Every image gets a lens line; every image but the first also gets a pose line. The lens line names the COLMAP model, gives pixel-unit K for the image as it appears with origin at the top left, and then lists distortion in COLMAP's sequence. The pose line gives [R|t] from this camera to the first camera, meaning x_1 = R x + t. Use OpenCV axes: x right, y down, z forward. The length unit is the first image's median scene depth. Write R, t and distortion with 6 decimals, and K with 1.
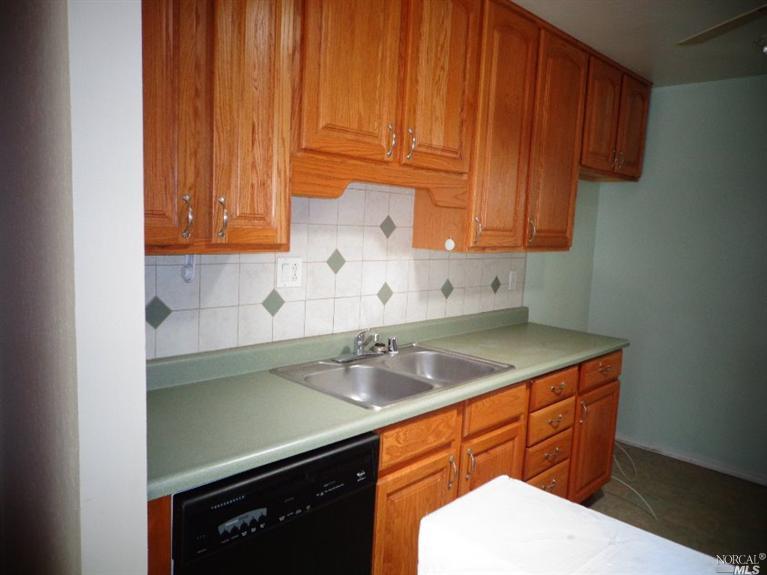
lens RADIAL K [[559.5, 0, 383.5], [0, 559.5, 287.5], [0, 0, 1]] dist [-0.000723, -0.000865]
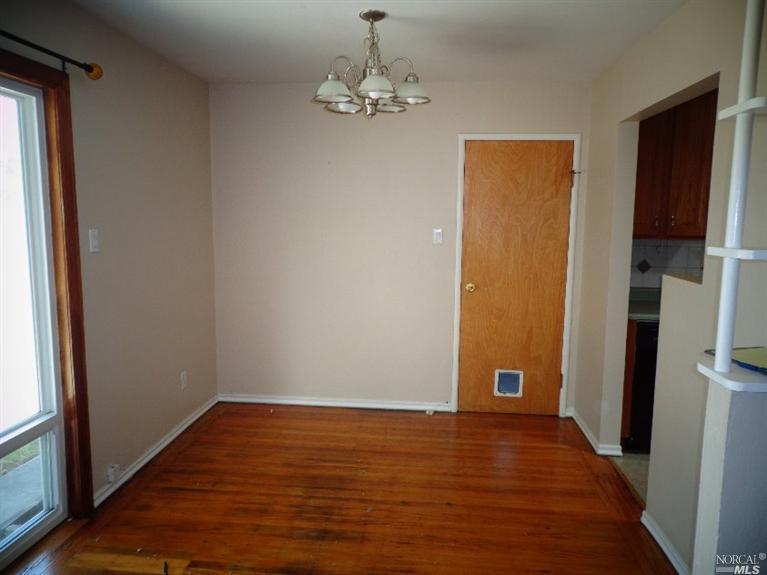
lens RADIAL K [[573.1, 0, 383.5], [0, 573.1, 287.5], [0, 0, 1]] dist [0.005695, 0.002345]
pose [[0.692666, 0.103918, -0.713733, 0.537021], [-0.078285, 0.994552, 0.068831, 0.052631], [0.716998, 0.008198, 0.697027, -1.322577]]
